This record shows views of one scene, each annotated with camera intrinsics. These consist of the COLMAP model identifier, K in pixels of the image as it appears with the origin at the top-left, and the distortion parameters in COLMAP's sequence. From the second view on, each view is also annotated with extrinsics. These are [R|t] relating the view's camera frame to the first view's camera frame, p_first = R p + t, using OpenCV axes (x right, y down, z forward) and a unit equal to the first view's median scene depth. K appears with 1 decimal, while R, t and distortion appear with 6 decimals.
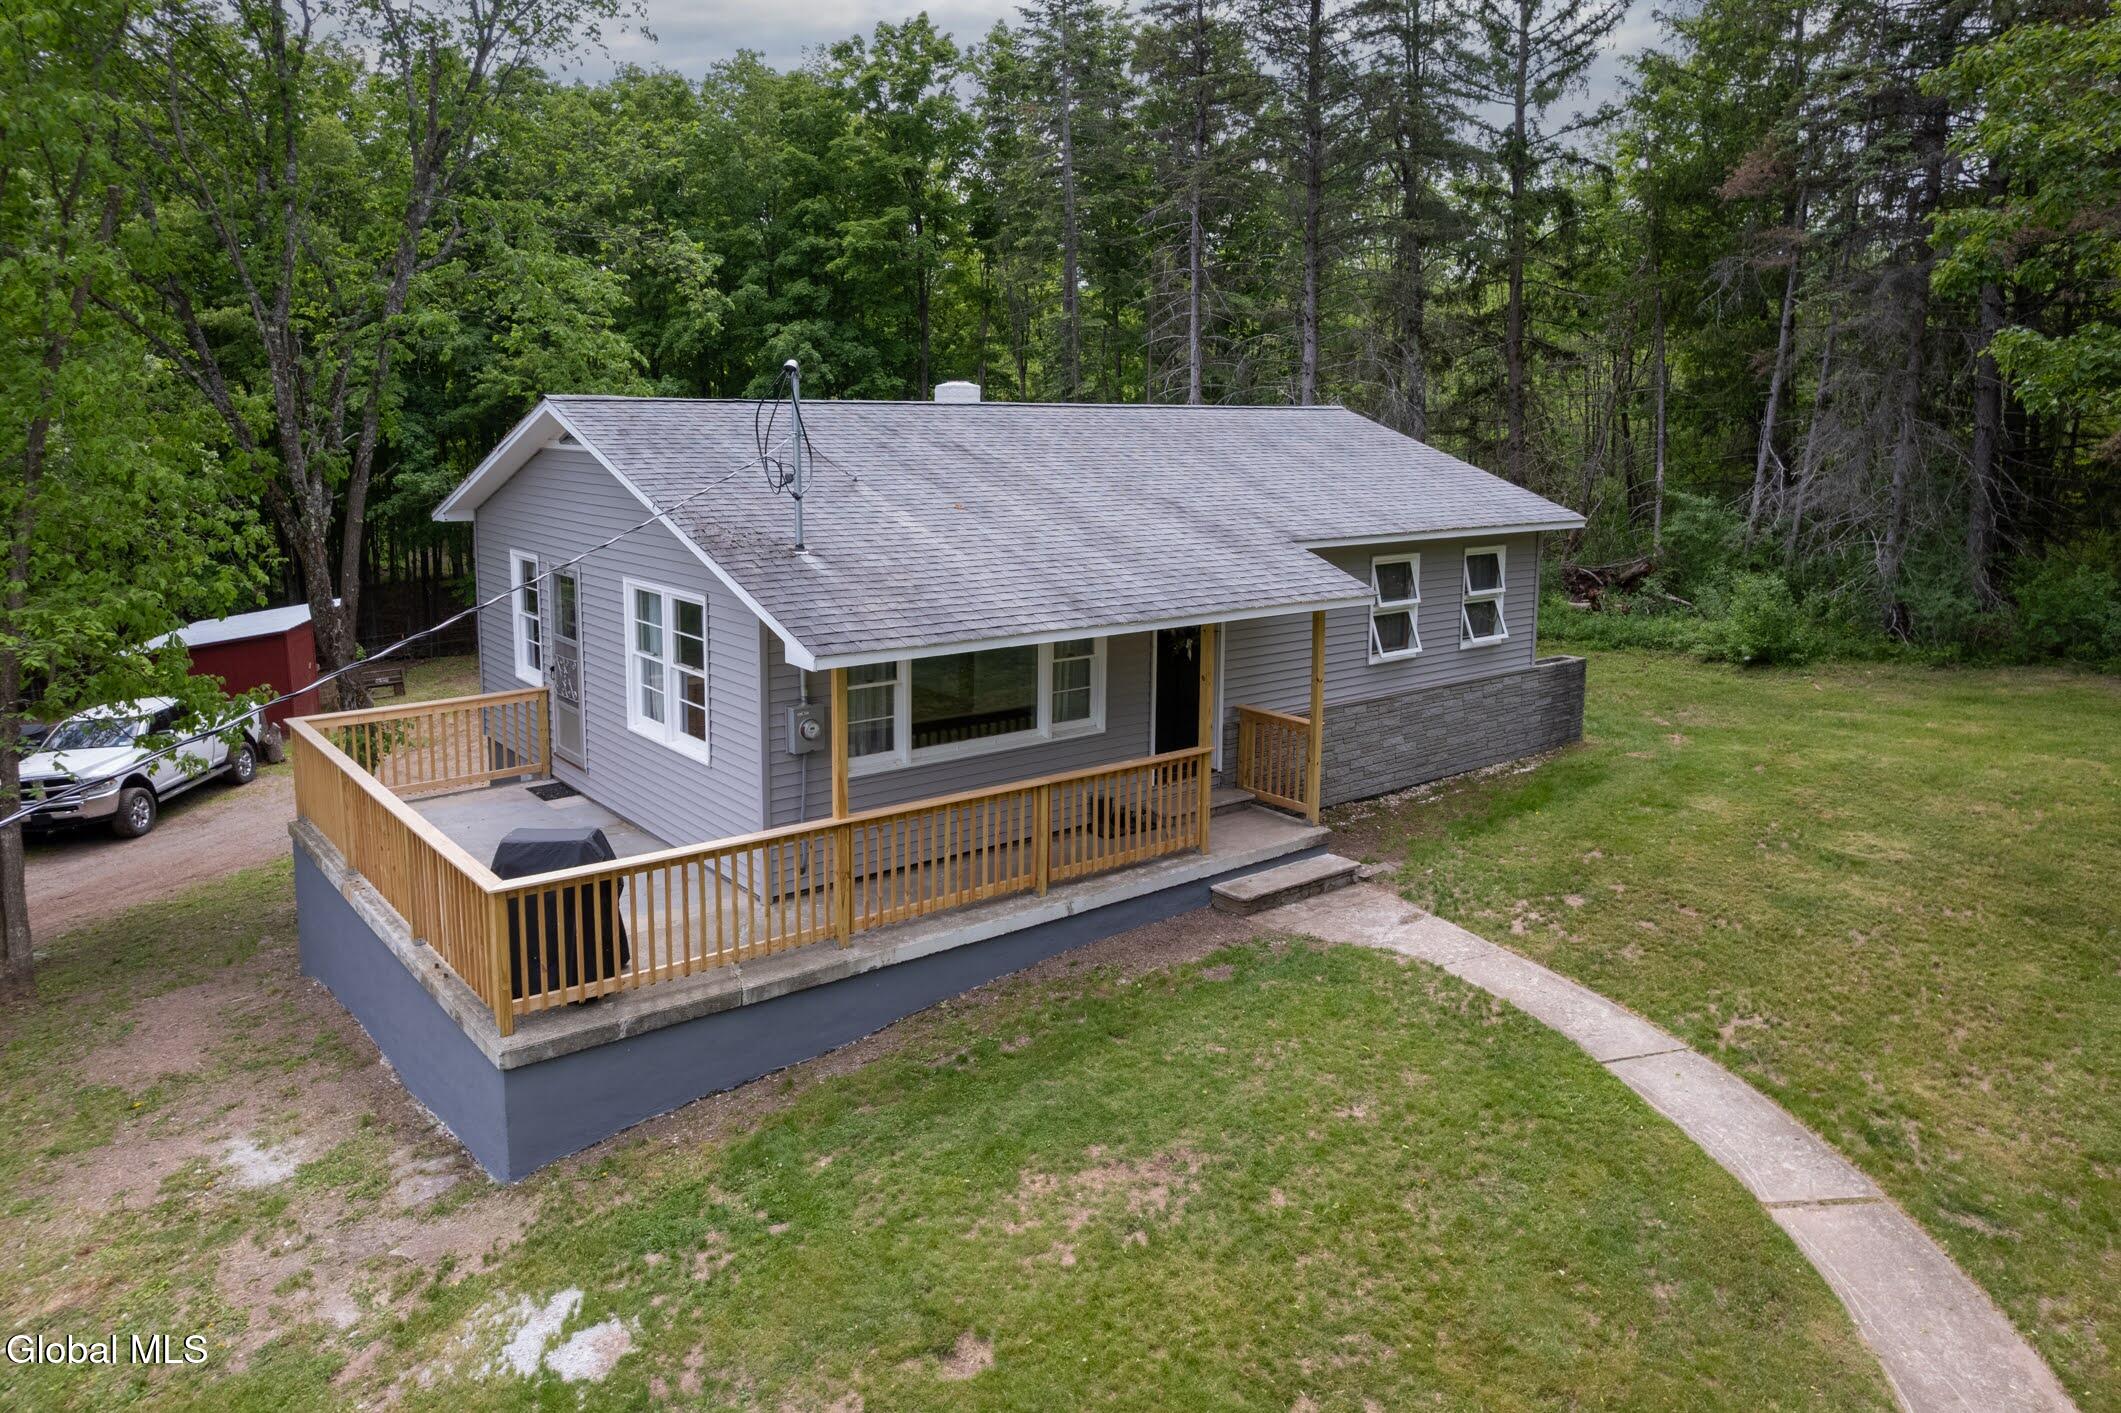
lens RADIAL K [[1421.9, 0, 1034.3], [0, 1421.9, 561.9], [0, 0, 1]] dist [-0.065724, 0.053788]
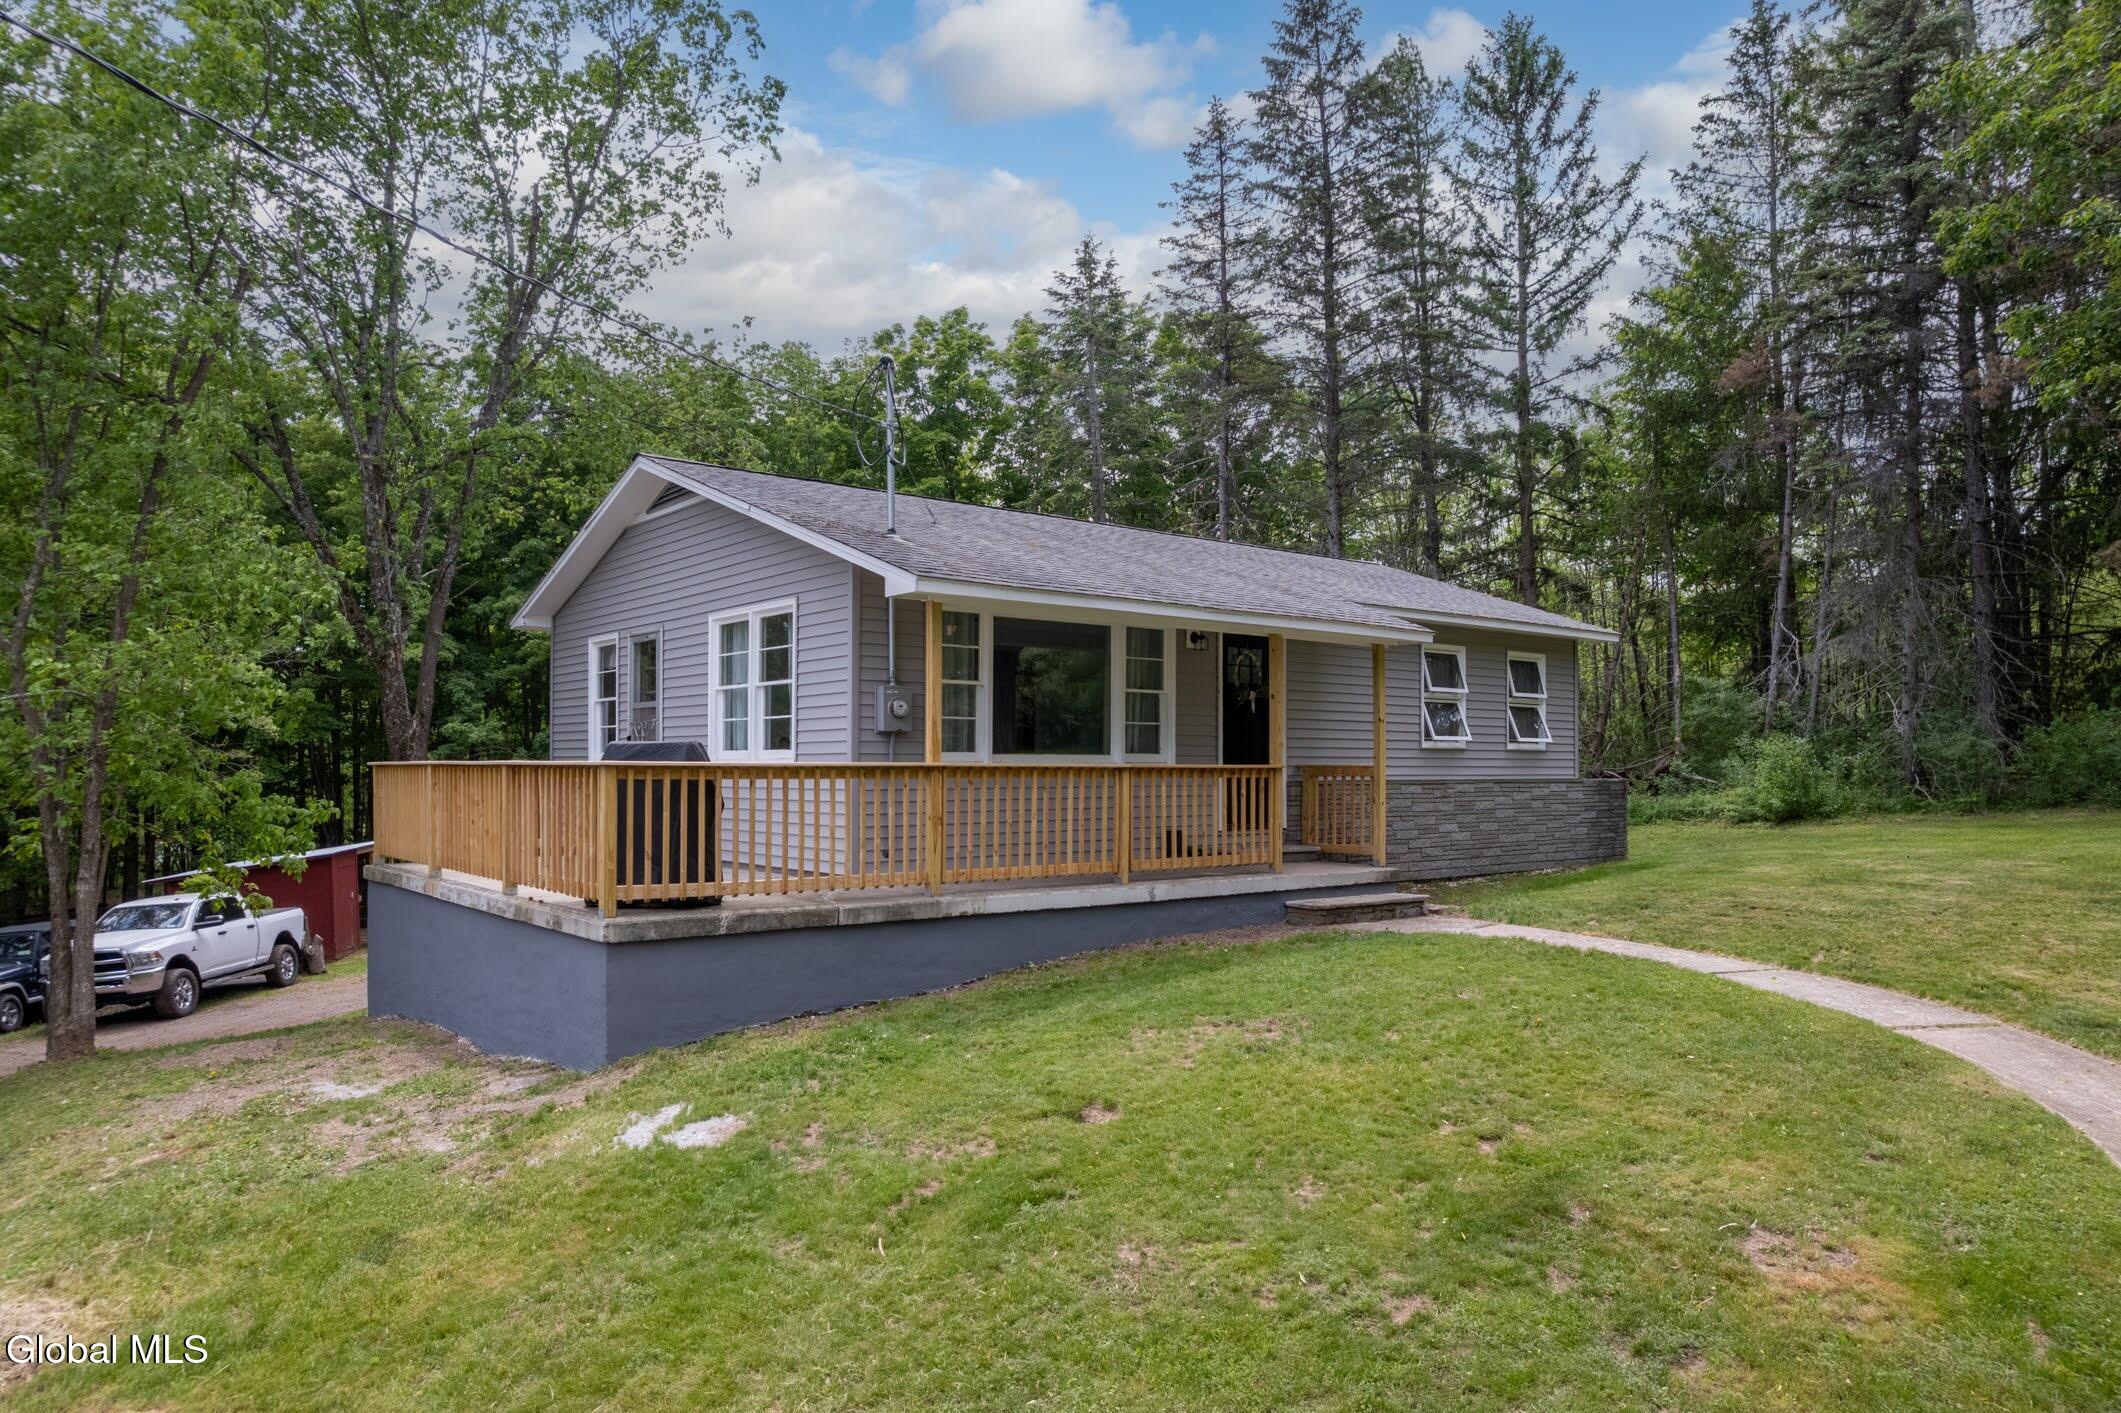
lens RADIAL K [[1390.0, 0, 1060.5], [0, 1390.0, 706.5], [0, 0, 1]] dist [-0.066966, 0.057471]
pose [[0.999952, -0.003723, 0.009048, -0.038823], [0.004983, 0.989637, -0.143506, 0.203493], [-0.008420, 0.143544, 0.989608, 0.003100]]
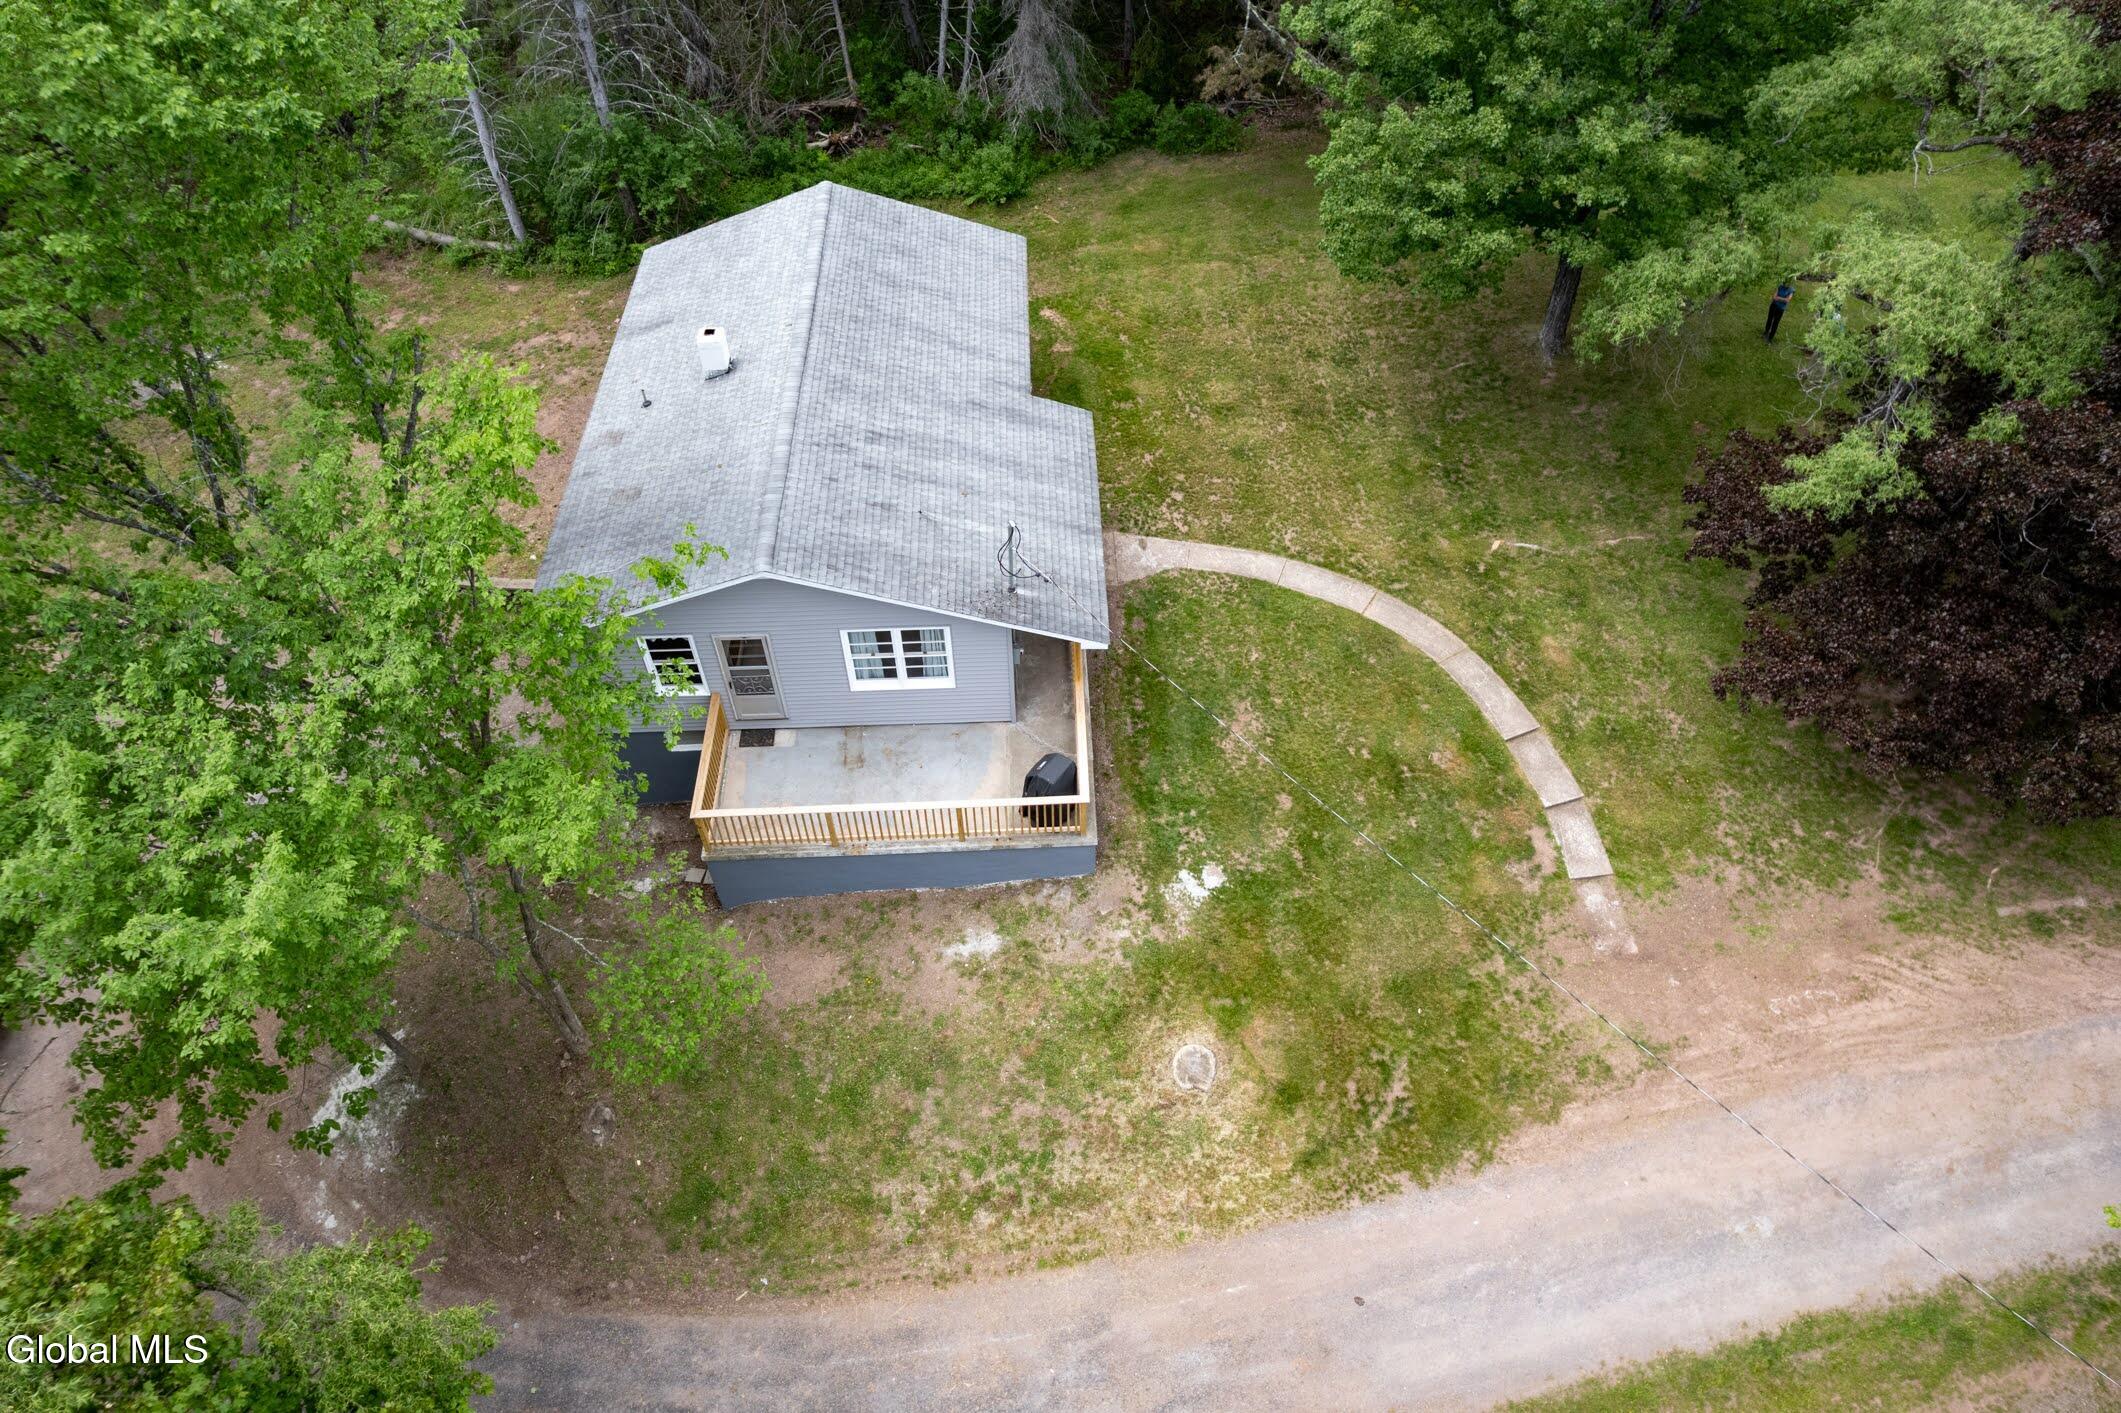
lens RADIAL K [[1390.0, 0, 1060.5], [0, 1390.0, 706.5], [0, 0, 1]] dist [-0.066966, 0.057471]
pose [[0.591936, -0.620048, 0.514929, -0.948802], [0.102657, 0.691679, 0.714872, -0.993883], [-0.799420, -0.370297, 0.473083, -0.039202]]
